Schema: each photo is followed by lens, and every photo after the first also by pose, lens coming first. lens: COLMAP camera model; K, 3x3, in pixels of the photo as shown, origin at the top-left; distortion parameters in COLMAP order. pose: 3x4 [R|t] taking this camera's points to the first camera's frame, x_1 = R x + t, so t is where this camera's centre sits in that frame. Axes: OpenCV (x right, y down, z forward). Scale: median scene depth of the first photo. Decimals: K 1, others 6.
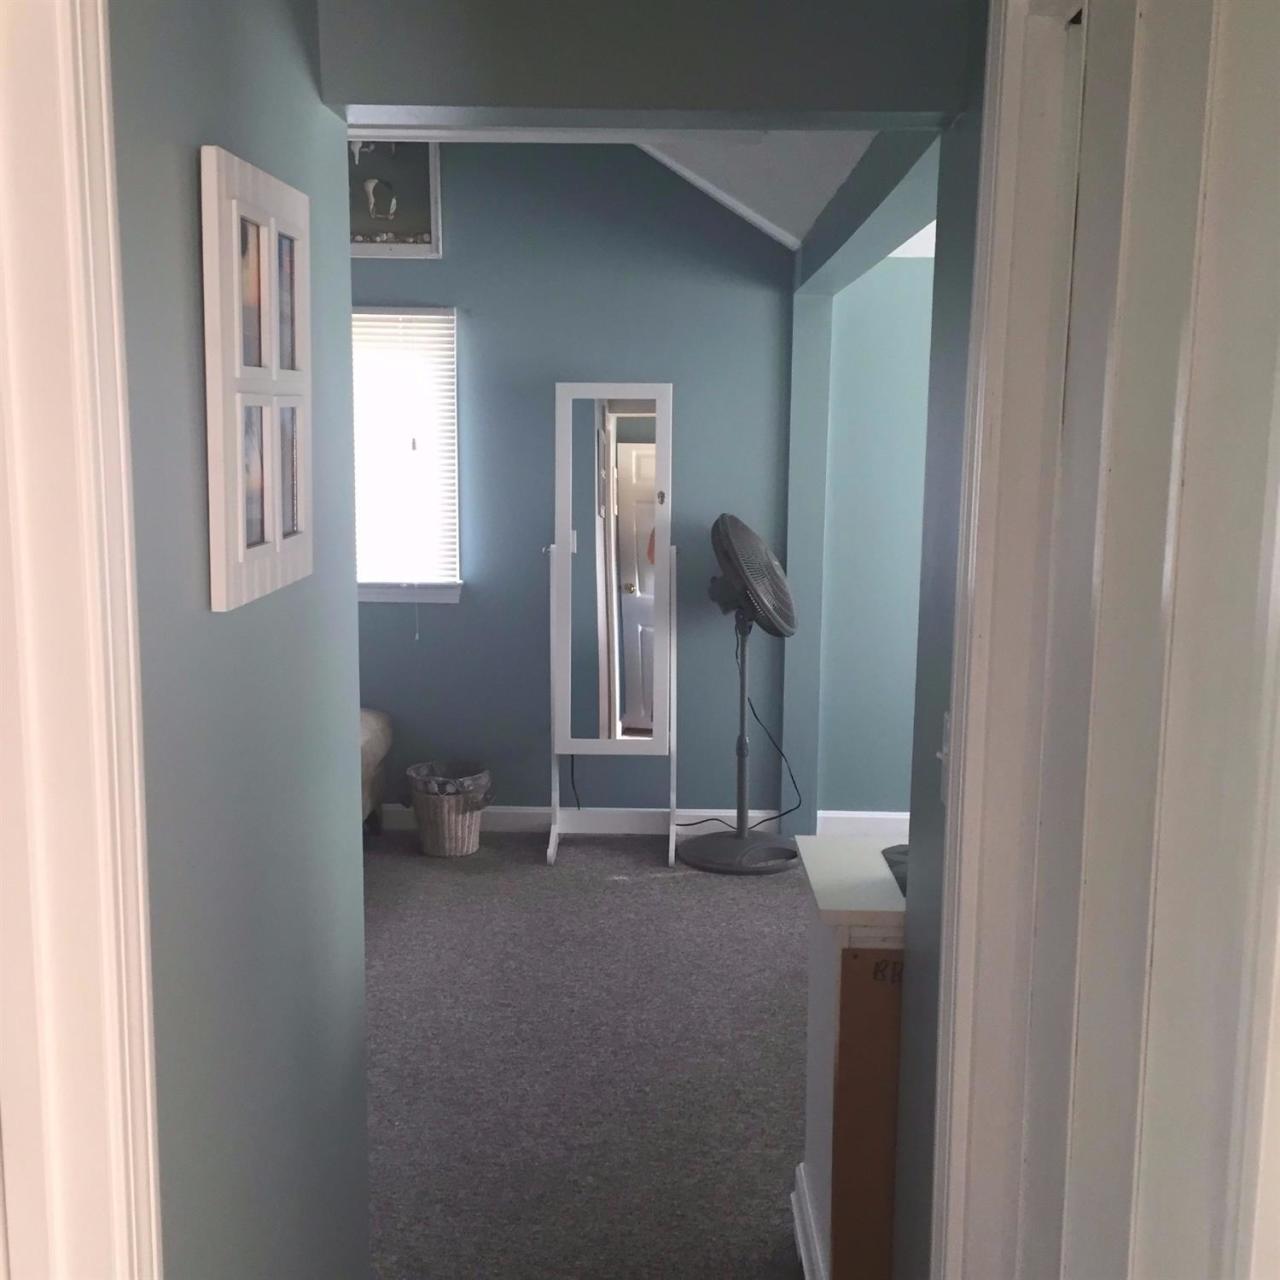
lens RADIAL K [[1422.3, 0, 663.9], [0, 1422.3, 634.1], [0, 0, 1]] dist [0.054022, -0.060524]
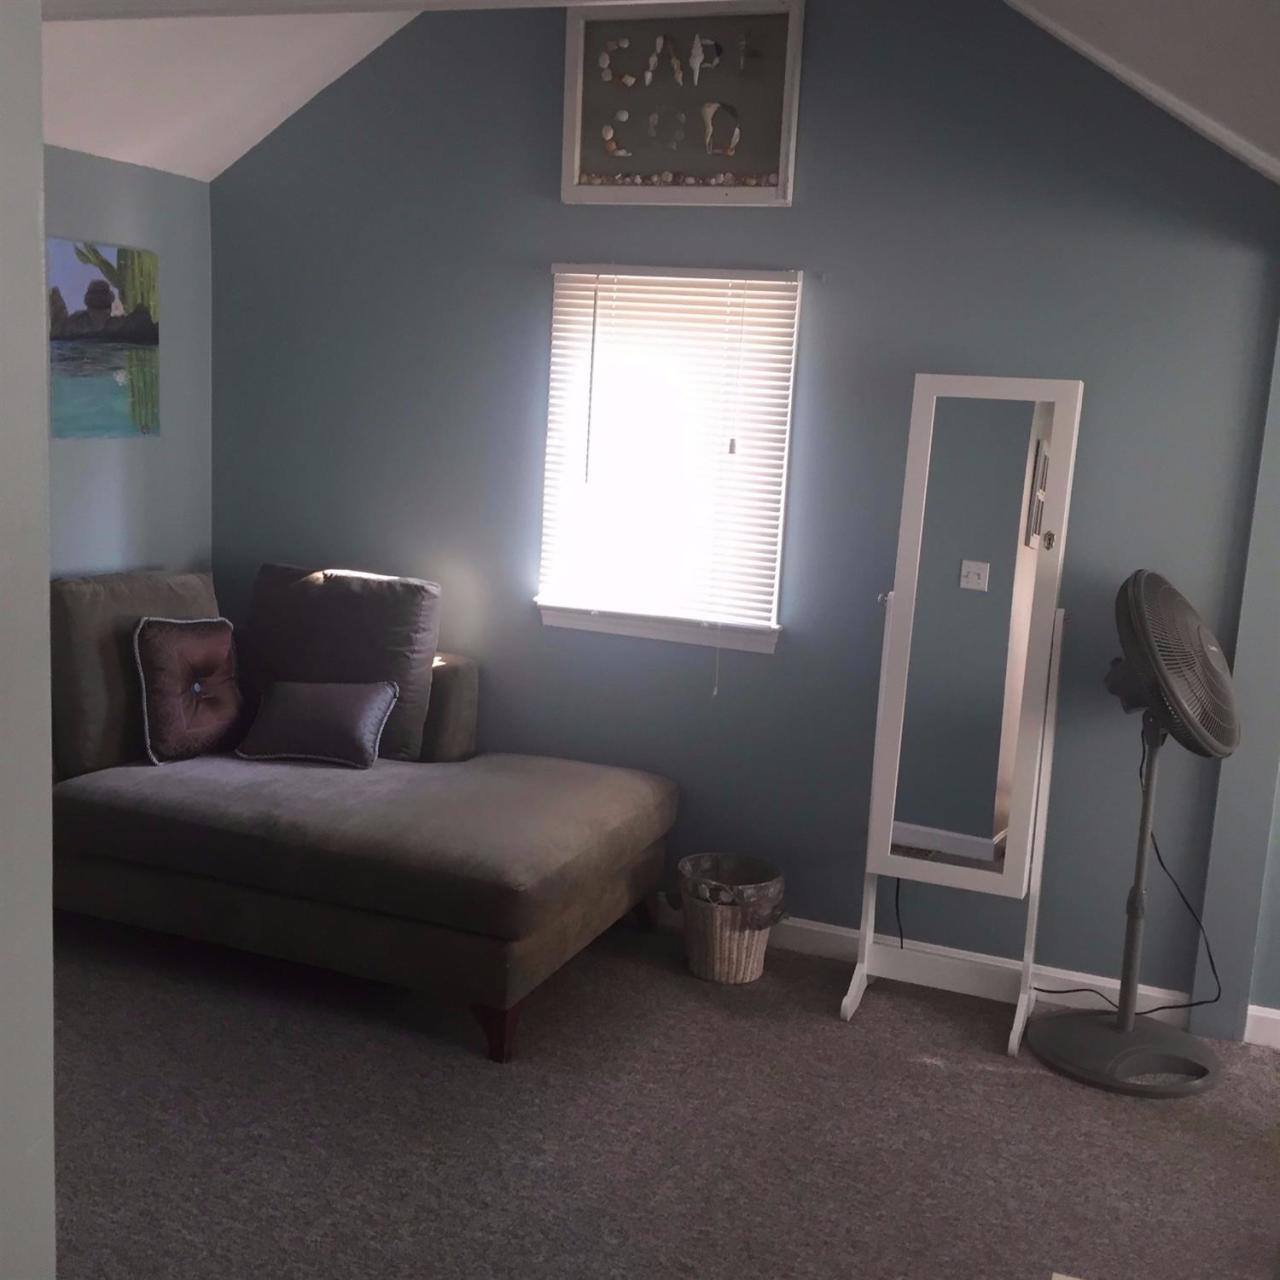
lens RADIAL K [[1422.3, 0, 663.9], [0, 1422.3, 634.1], [0, 0, 1]] dist [0.054022, -0.060524]
pose [[0.938036, 0.102187, -0.331129, 0.057931], [-0.102696, 0.994584, 0.016009, -0.040570], [0.330972, 0.018988, 0.943450, 0.261324]]
